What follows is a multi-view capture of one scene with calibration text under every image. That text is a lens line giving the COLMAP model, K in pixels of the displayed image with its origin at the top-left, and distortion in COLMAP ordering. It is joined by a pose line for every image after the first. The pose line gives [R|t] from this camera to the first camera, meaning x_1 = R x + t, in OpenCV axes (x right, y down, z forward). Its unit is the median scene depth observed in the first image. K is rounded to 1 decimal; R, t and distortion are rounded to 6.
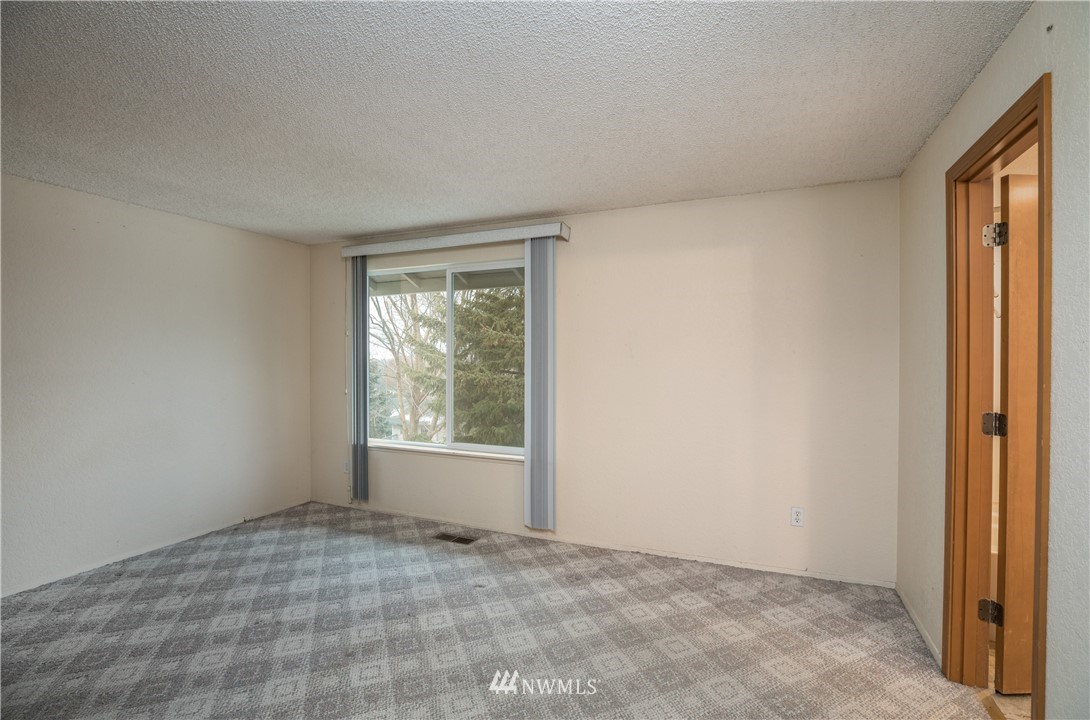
lens RADIAL K [[505.9, 0, 545.0], [0, 505.9, 360.0], [0, 0, 1]] dist [-0.048729, 0.014267]
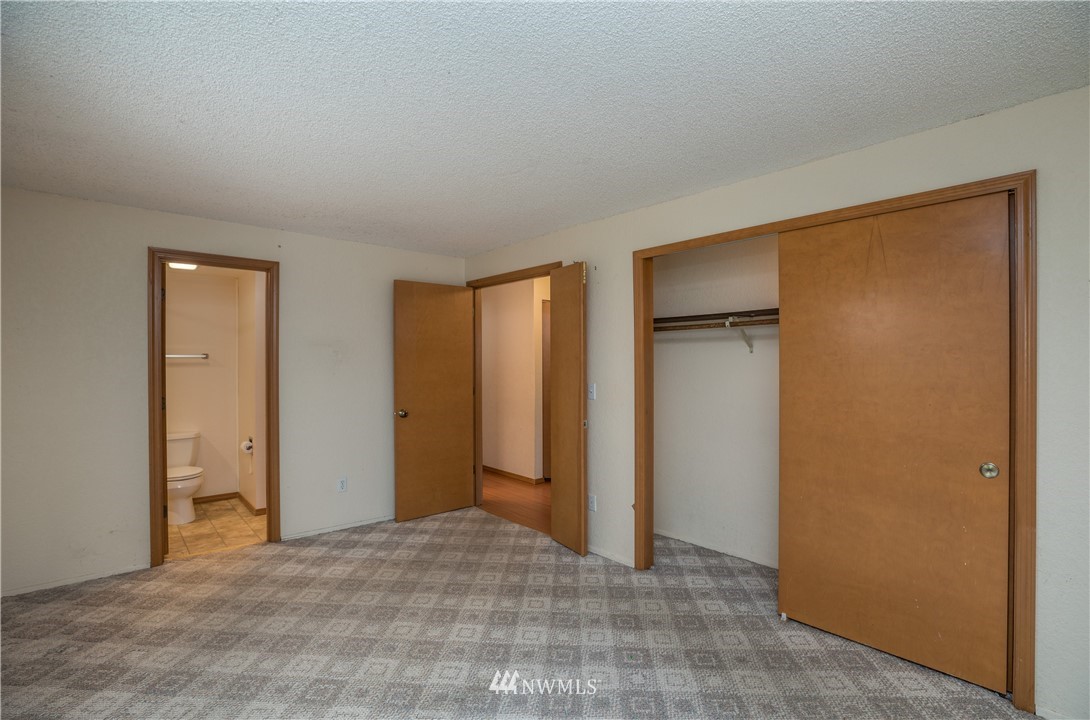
lens RADIAL K [[505.9, 0, 545.0], [0, 505.9, 360.0], [0, 0, 1]] dist [-0.048729, 0.014267]
pose [[-0.906108, 0.000676, 0.423046, -0.853163], [0.002434, 0.999990, 0.003617, -0.022229], [-0.423039, 0.004307, -0.906101, 1.627390]]
